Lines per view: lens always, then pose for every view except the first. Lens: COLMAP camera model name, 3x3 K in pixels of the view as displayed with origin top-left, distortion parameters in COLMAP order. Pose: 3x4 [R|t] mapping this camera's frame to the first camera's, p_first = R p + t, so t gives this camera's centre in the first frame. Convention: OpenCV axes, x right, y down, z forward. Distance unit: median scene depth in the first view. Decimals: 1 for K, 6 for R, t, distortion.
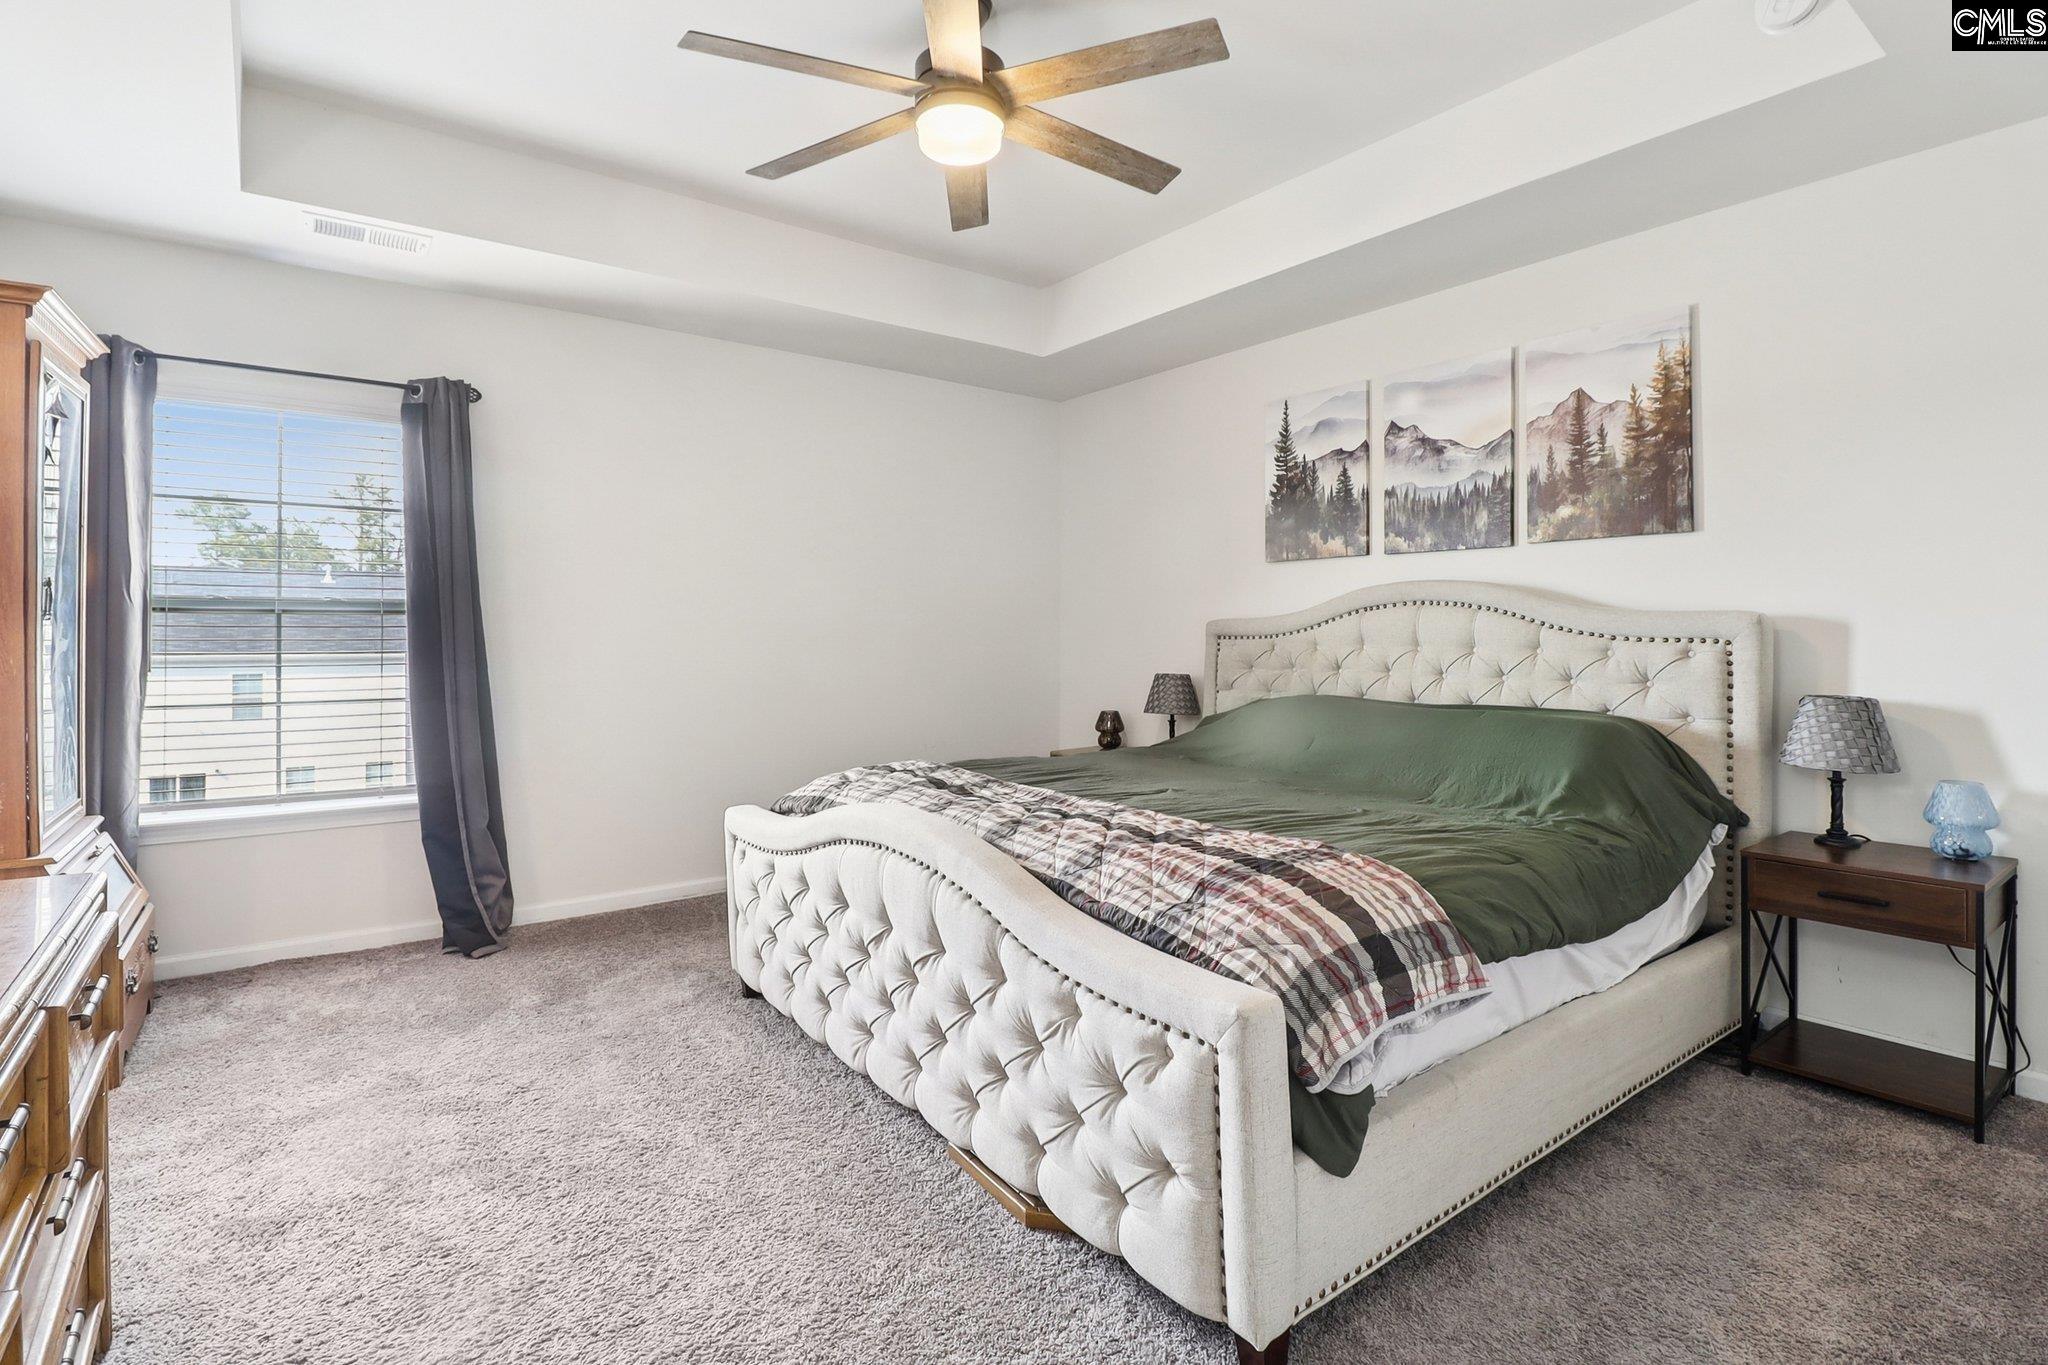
lens RADIAL K [[987.4, 0, 1024.7], [0, 987.4, 661.0], [0, 0, 1]] dist [-0.000697, -0.000023]
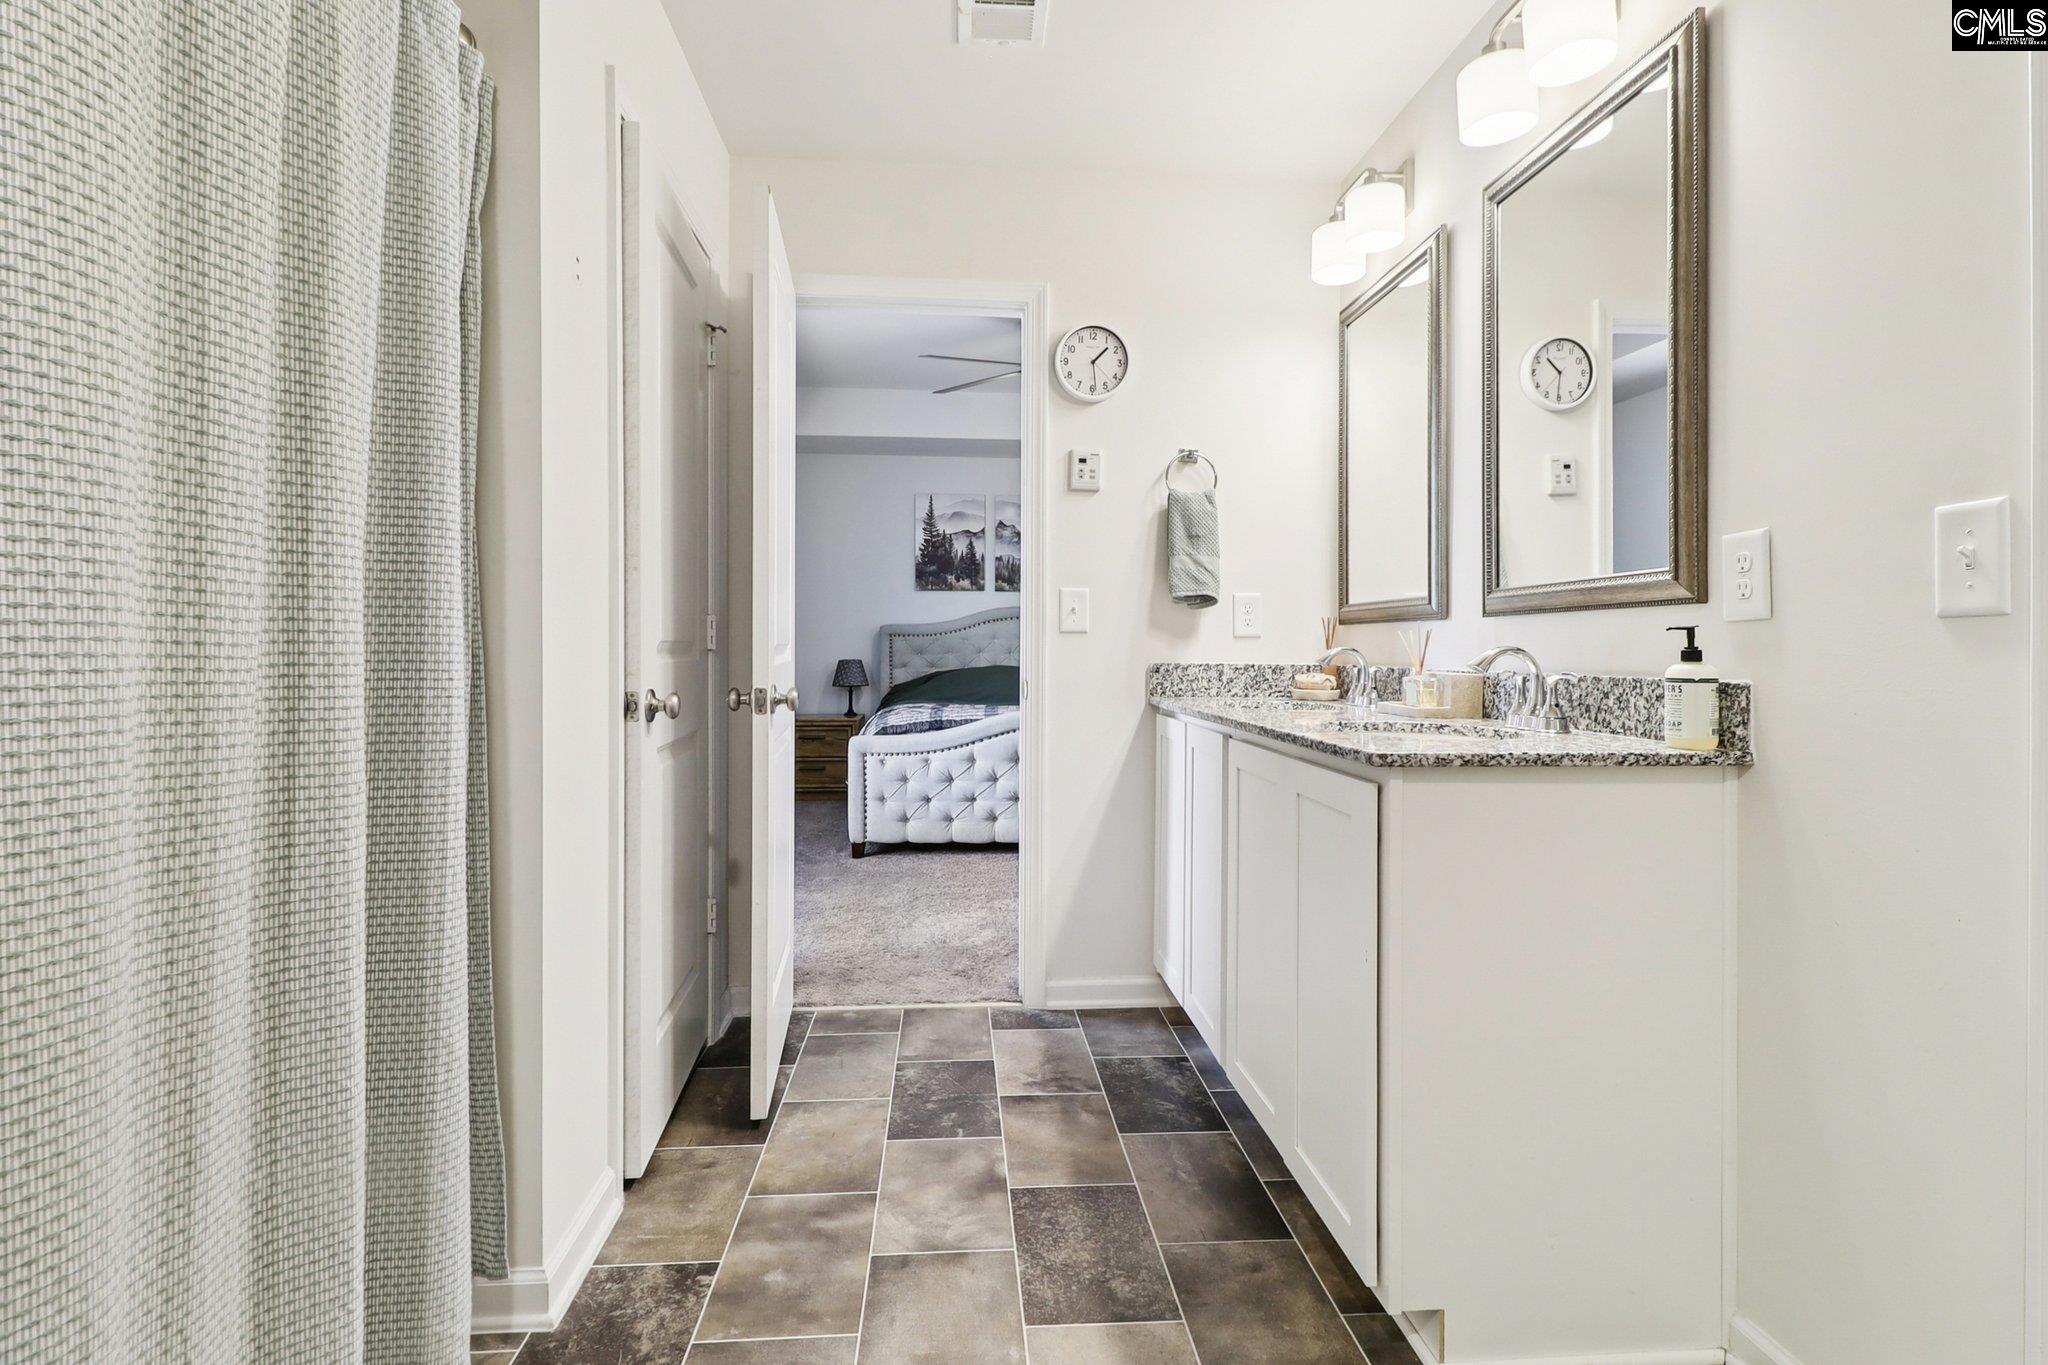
lens RADIAL K [[987.4, 0, 1019.7], [0, 987.4, 669.5], [0, 0, 1]] dist [-0.000697, -0.000023]
pose [[0.552018, -0.009447, 0.833778, -1.109975], [0.014863, 0.999888, 0.001489, 0.034778], [-0.833699, 0.011571, 0.552097, -0.056442]]
